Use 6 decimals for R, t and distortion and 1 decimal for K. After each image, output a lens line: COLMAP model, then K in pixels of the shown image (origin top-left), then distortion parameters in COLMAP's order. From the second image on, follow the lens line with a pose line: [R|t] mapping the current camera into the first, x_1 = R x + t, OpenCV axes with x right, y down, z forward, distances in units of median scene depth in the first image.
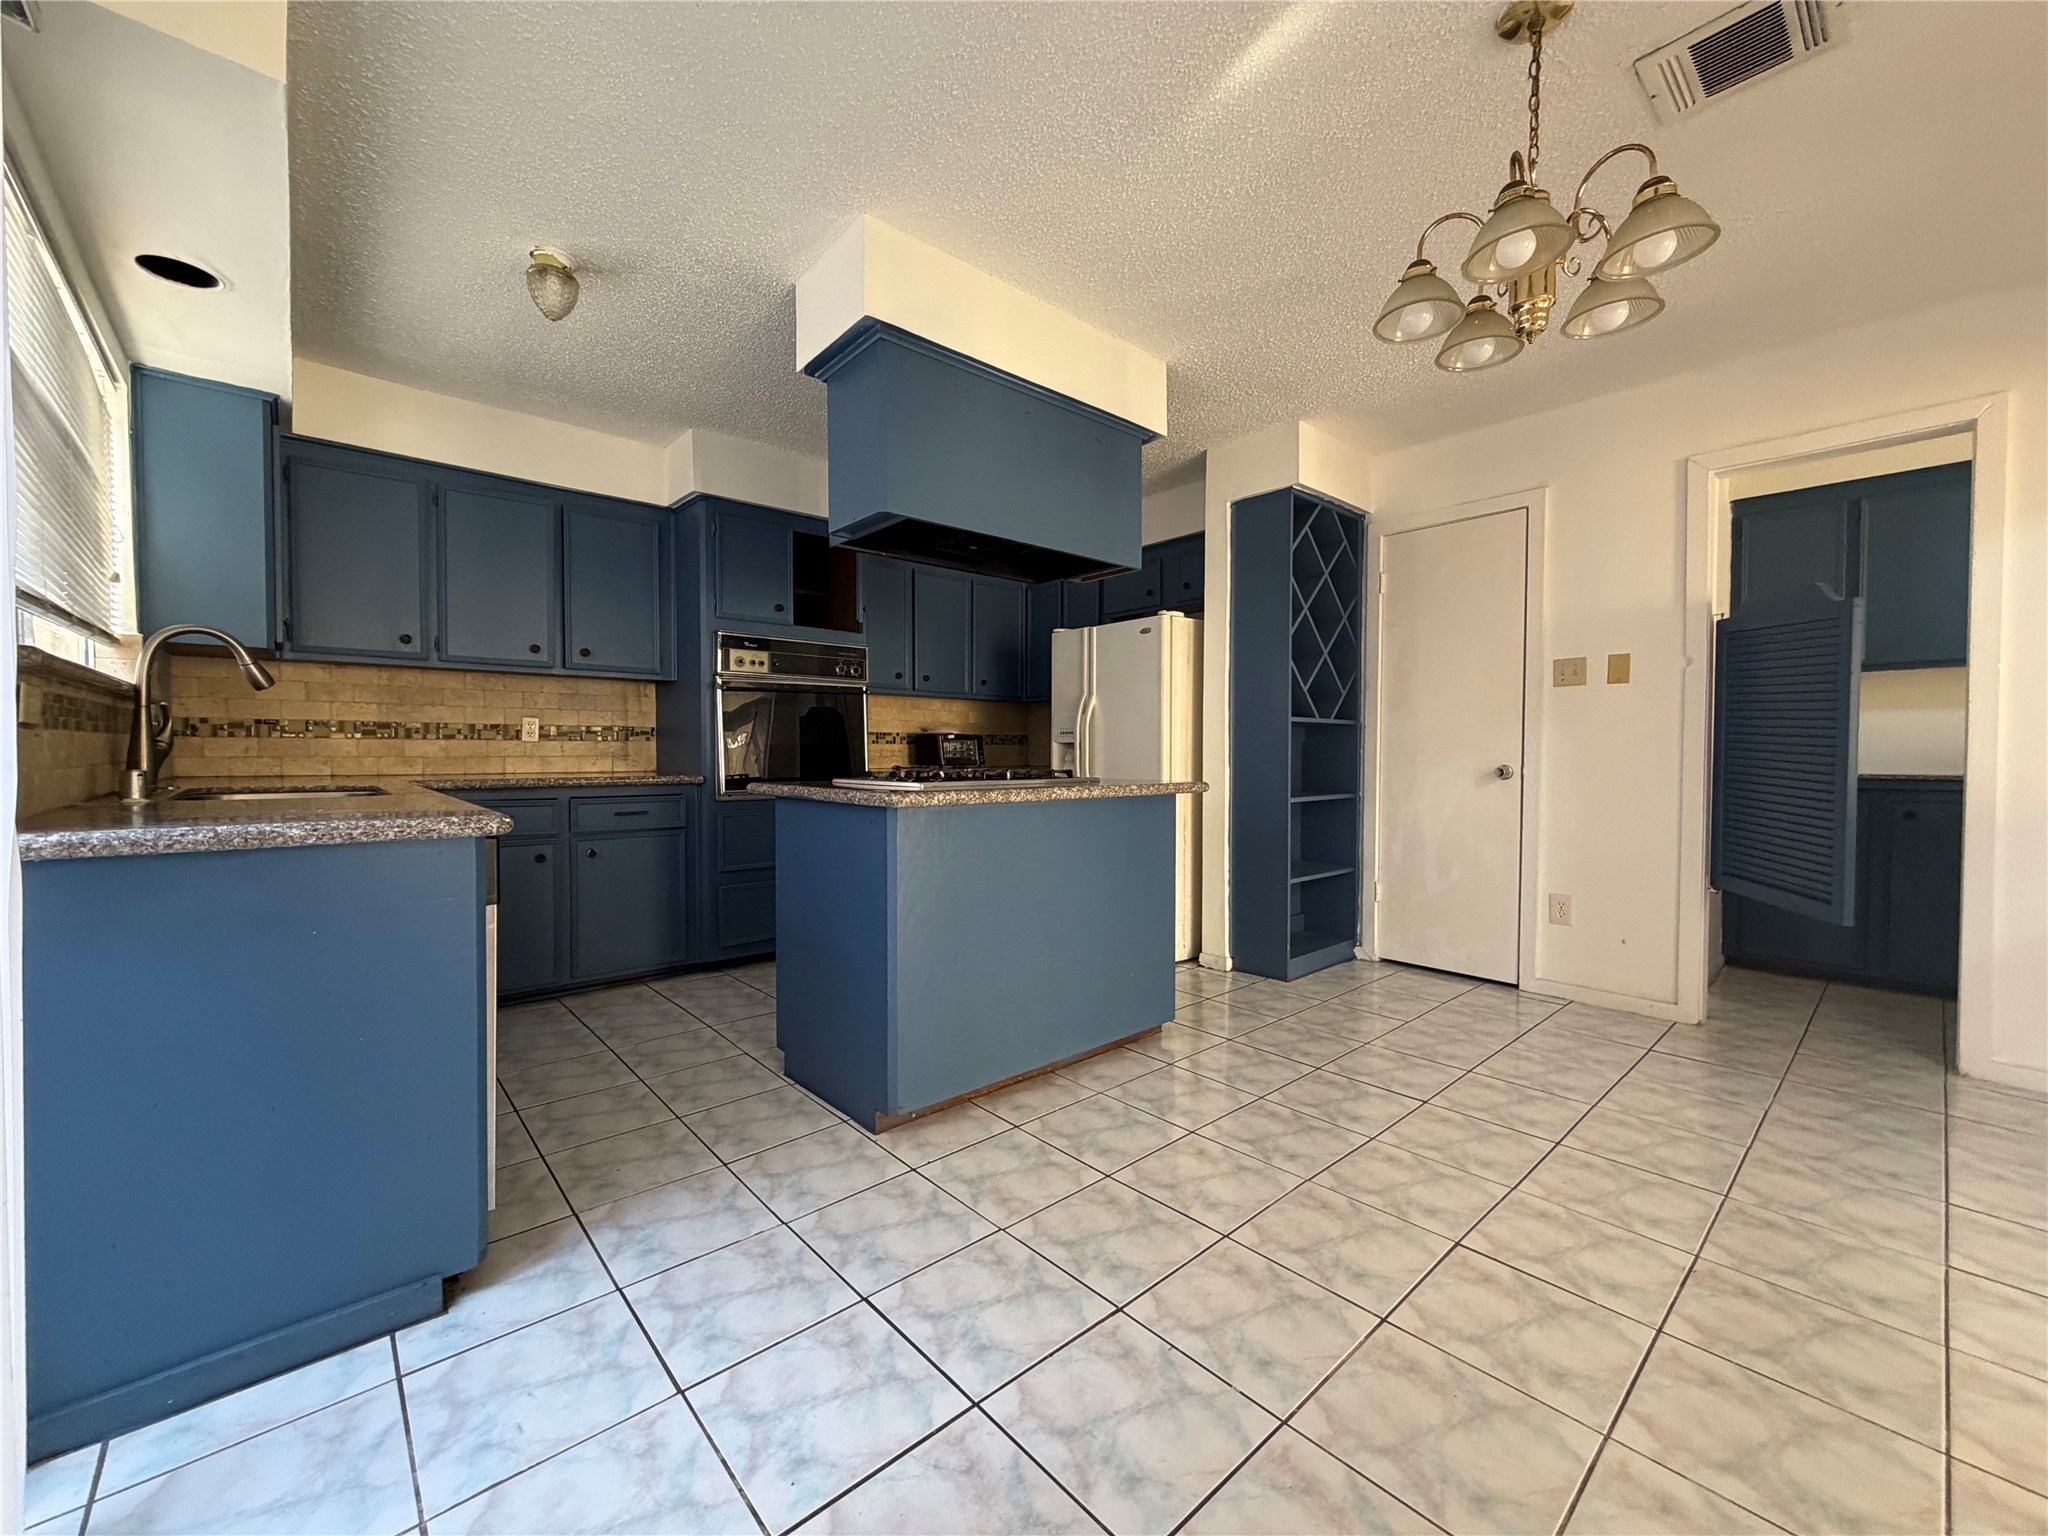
lens RADIAL K [[812.8, 0, 1021.2], [0, 812.8, 769.7], [0, 0, 1]] dist [0.000321, 0.000070]
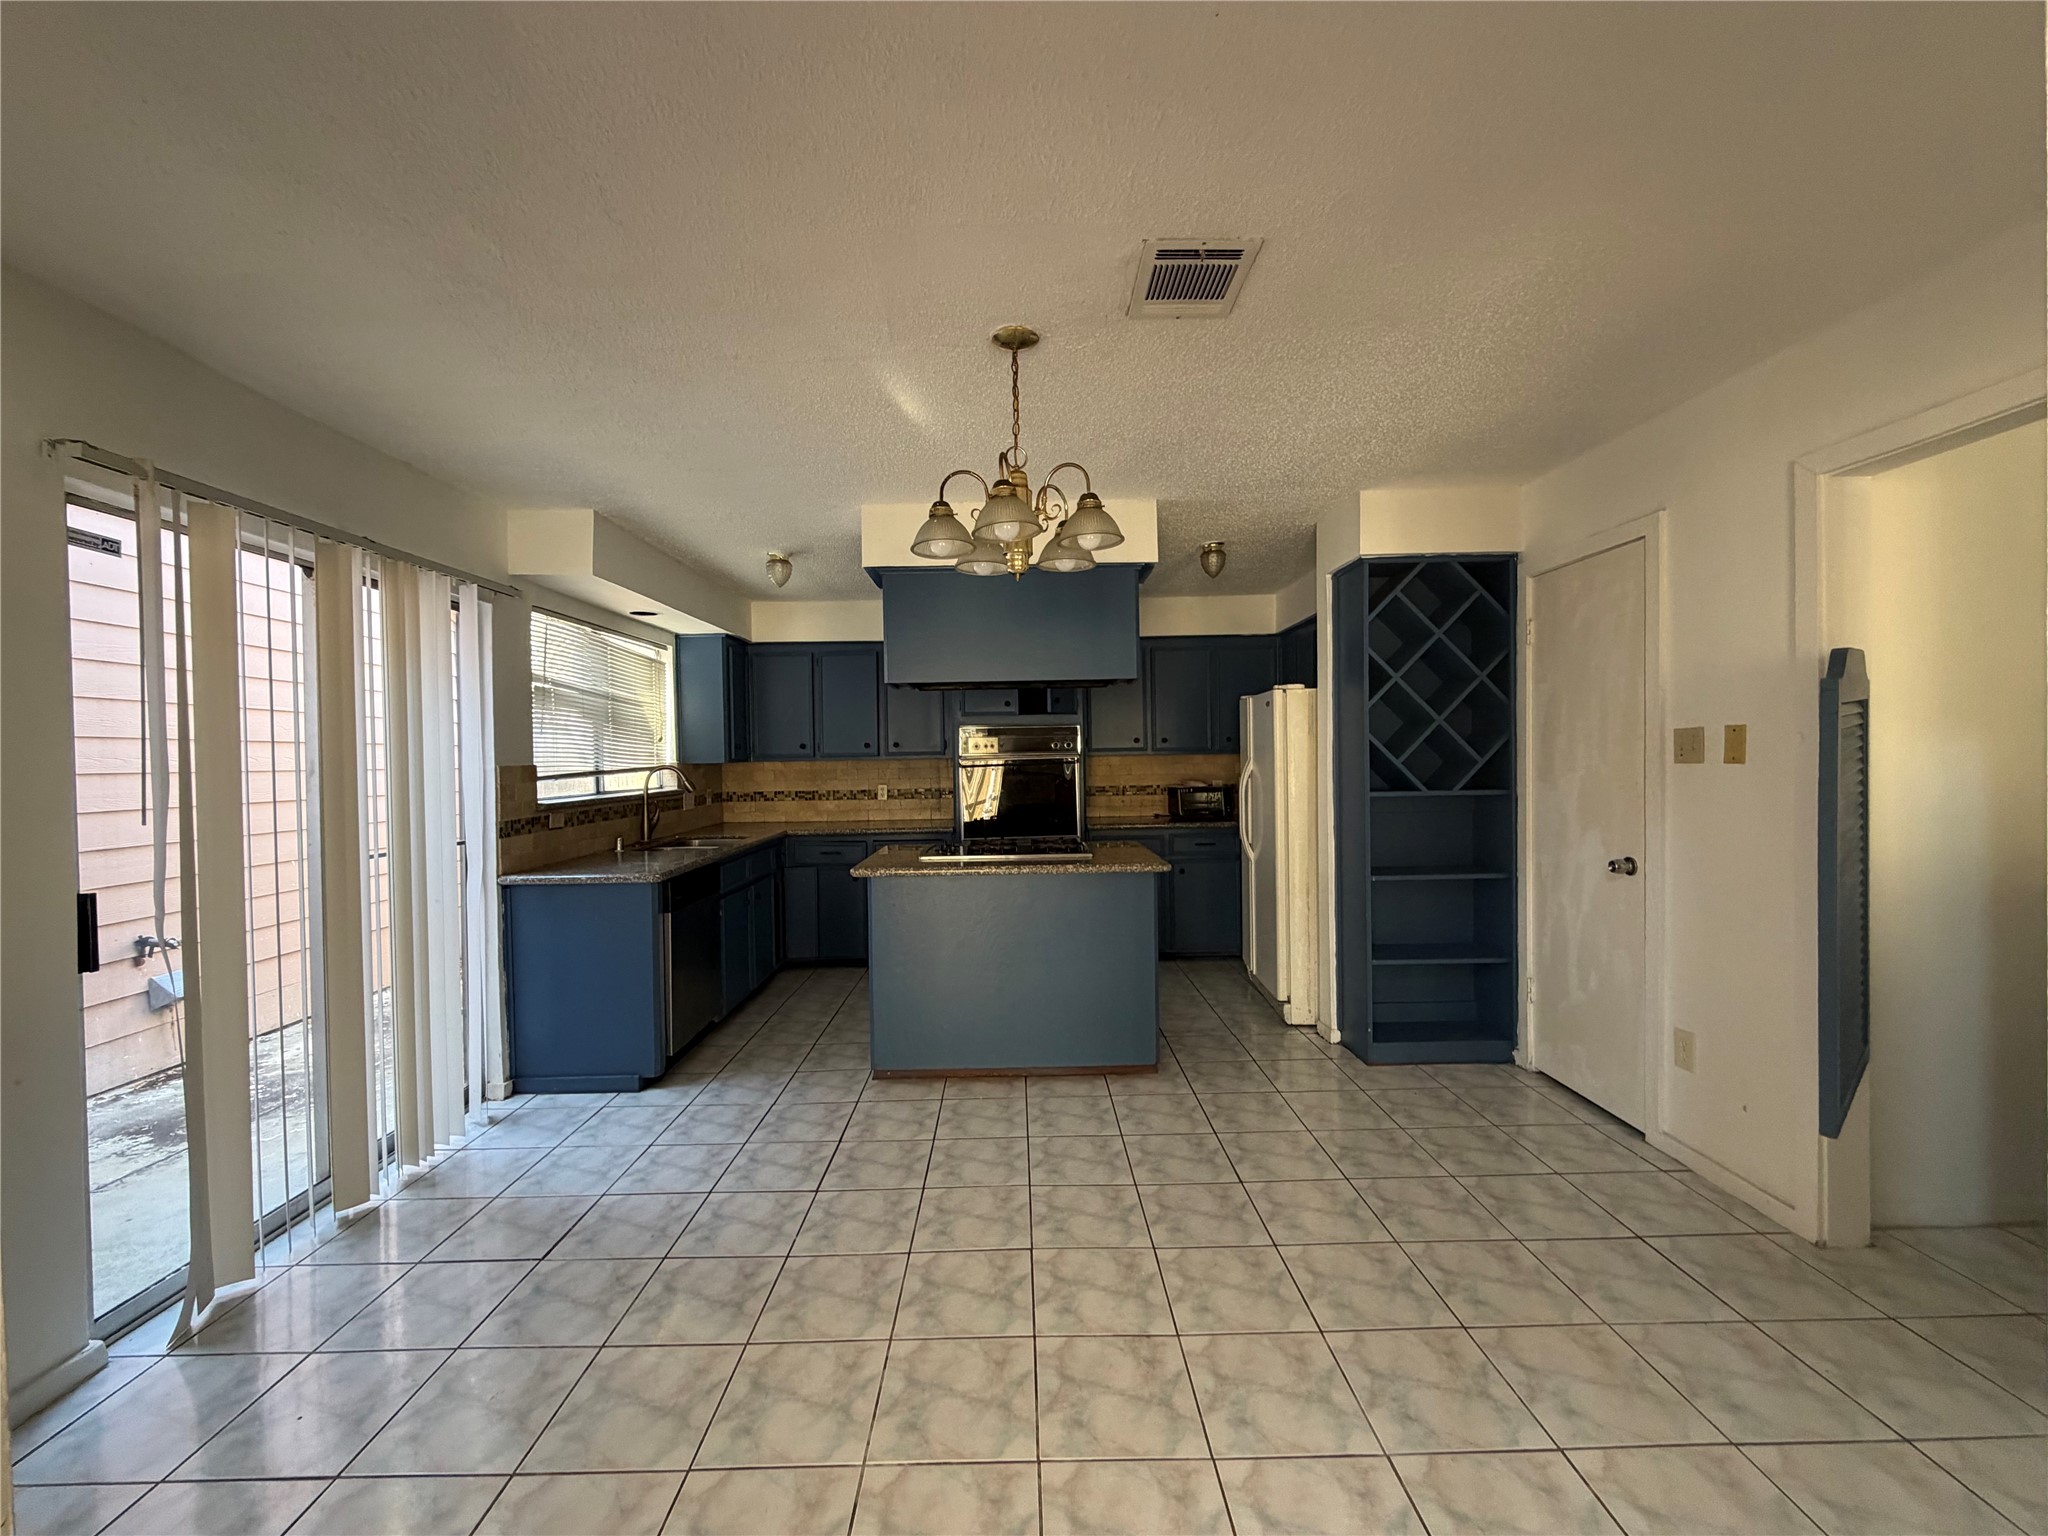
lens RADIAL K [[812.8, 0, 1021.2], [0, 812.8, 769.7], [0, 0, 1]] dist [0.000321, 0.000070]
pose [[0.753394, -0.005698, -0.657545, 0.802788], [0.003556, 0.999983, -0.004590, -0.109000], [0.657560, 0.001120, 0.753402, -0.004171]]
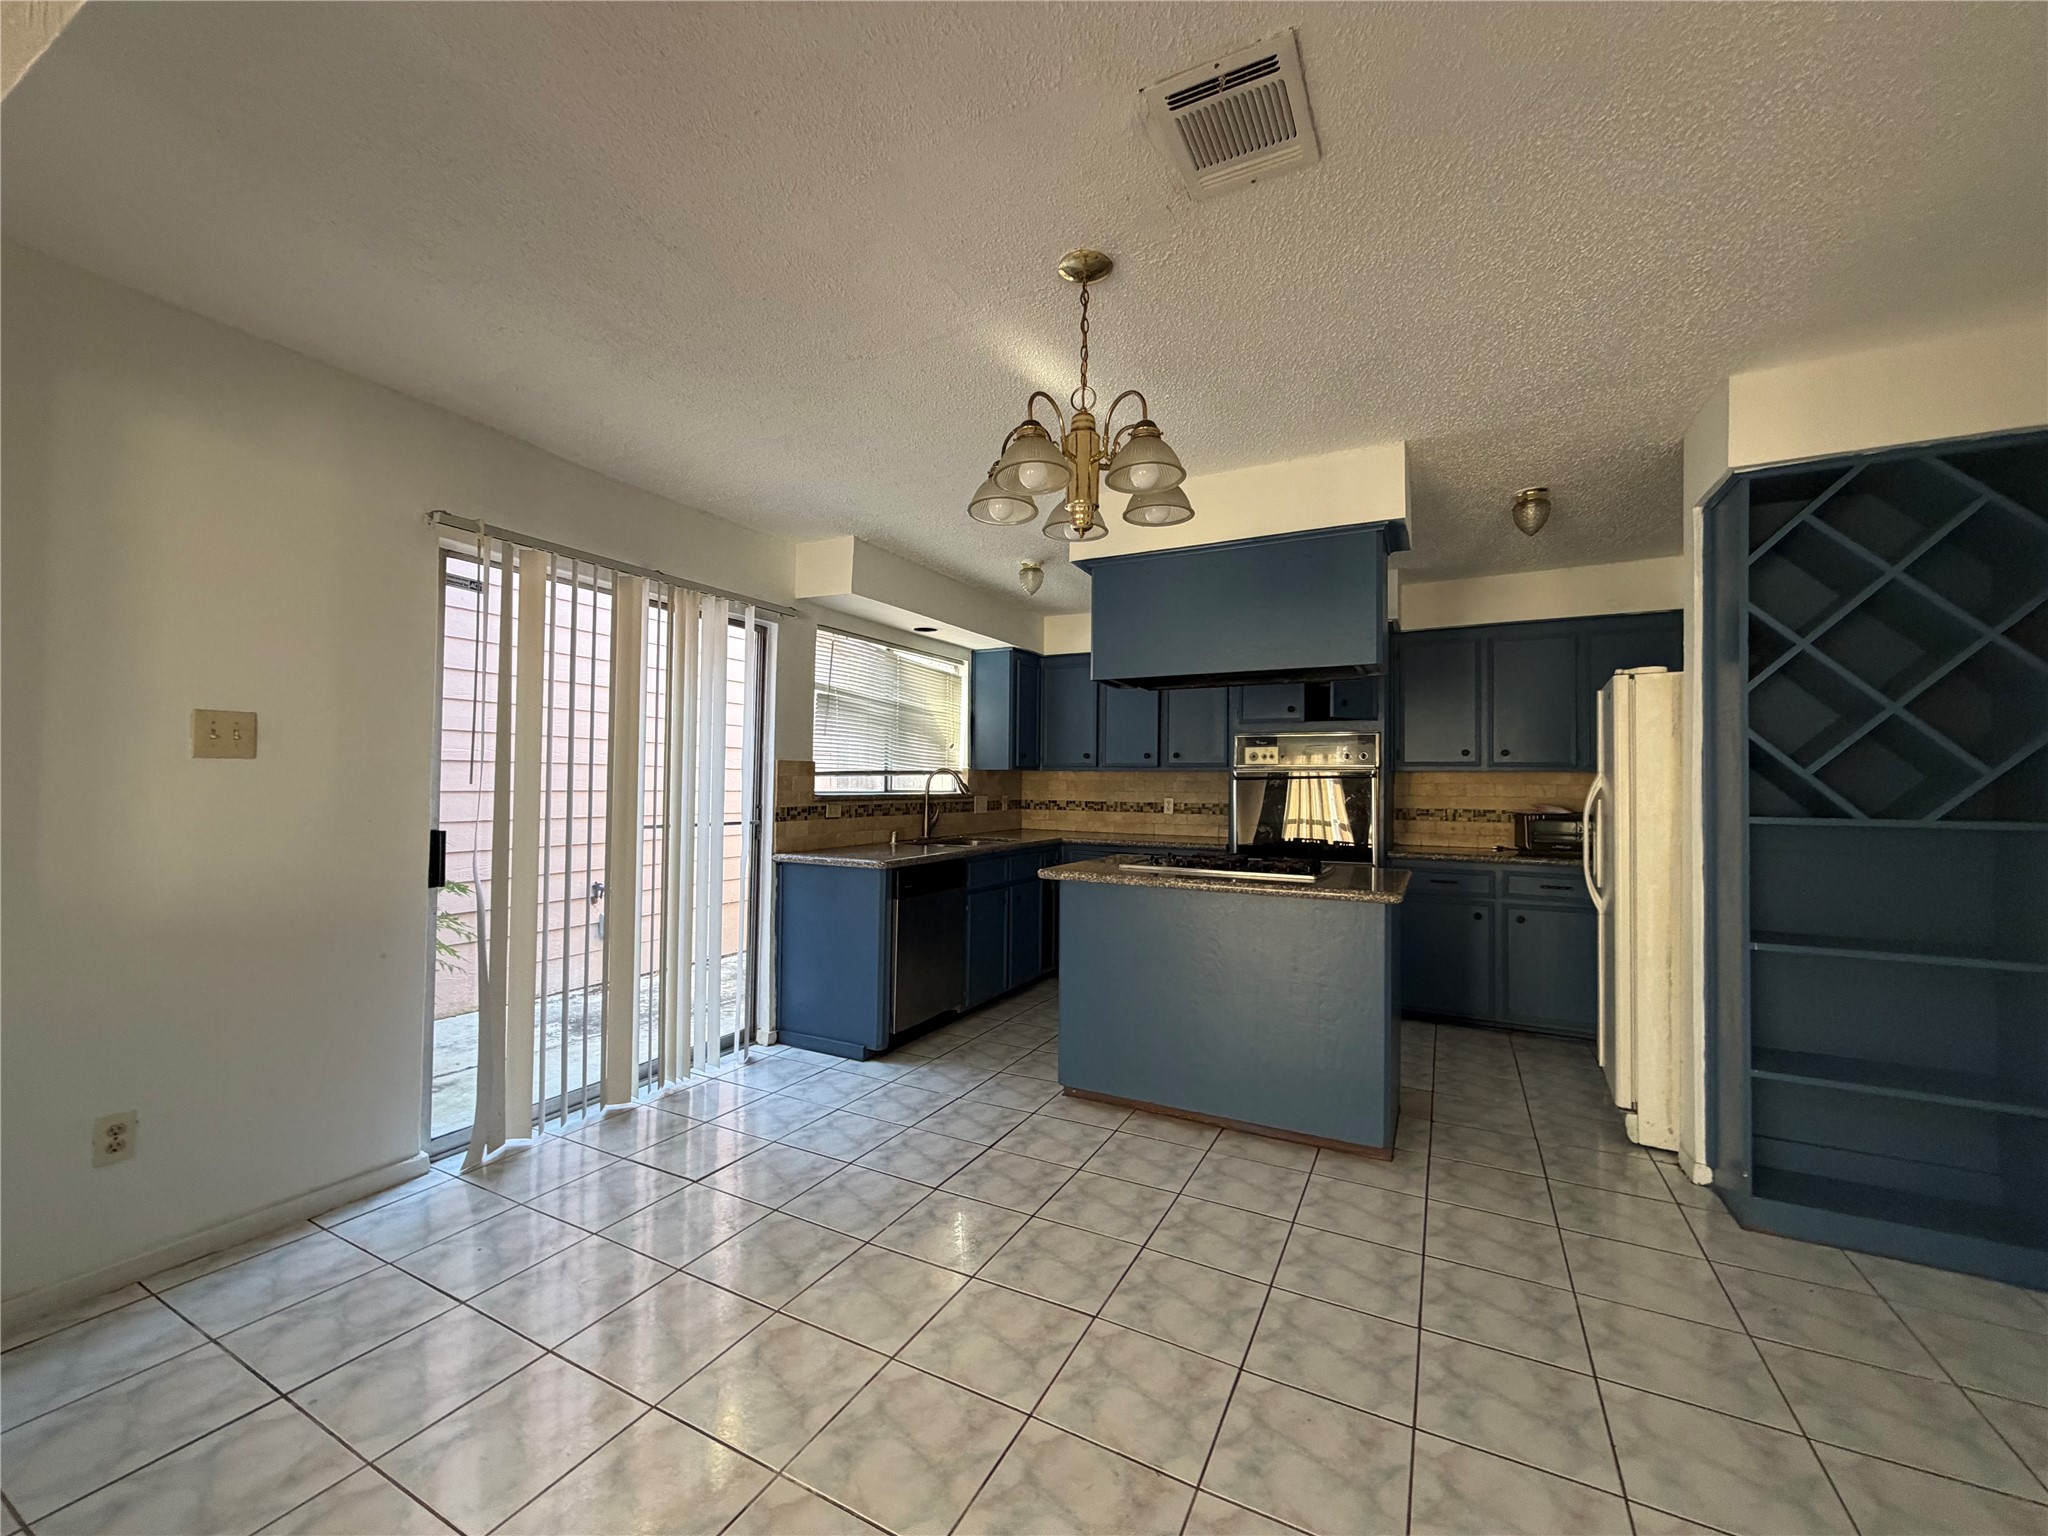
lens RADIAL K [[812.8, 0, 1021.2], [0, 812.8, 769.7], [0, 0, 1]] dist [0.000321, 0.000070]
pose [[0.355031, -0.017447, -0.934692, 0.898738], [-0.032920, 0.998972, -0.031152, -0.077605], [0.934275, 0.041830, 0.354092, 0.272302]]
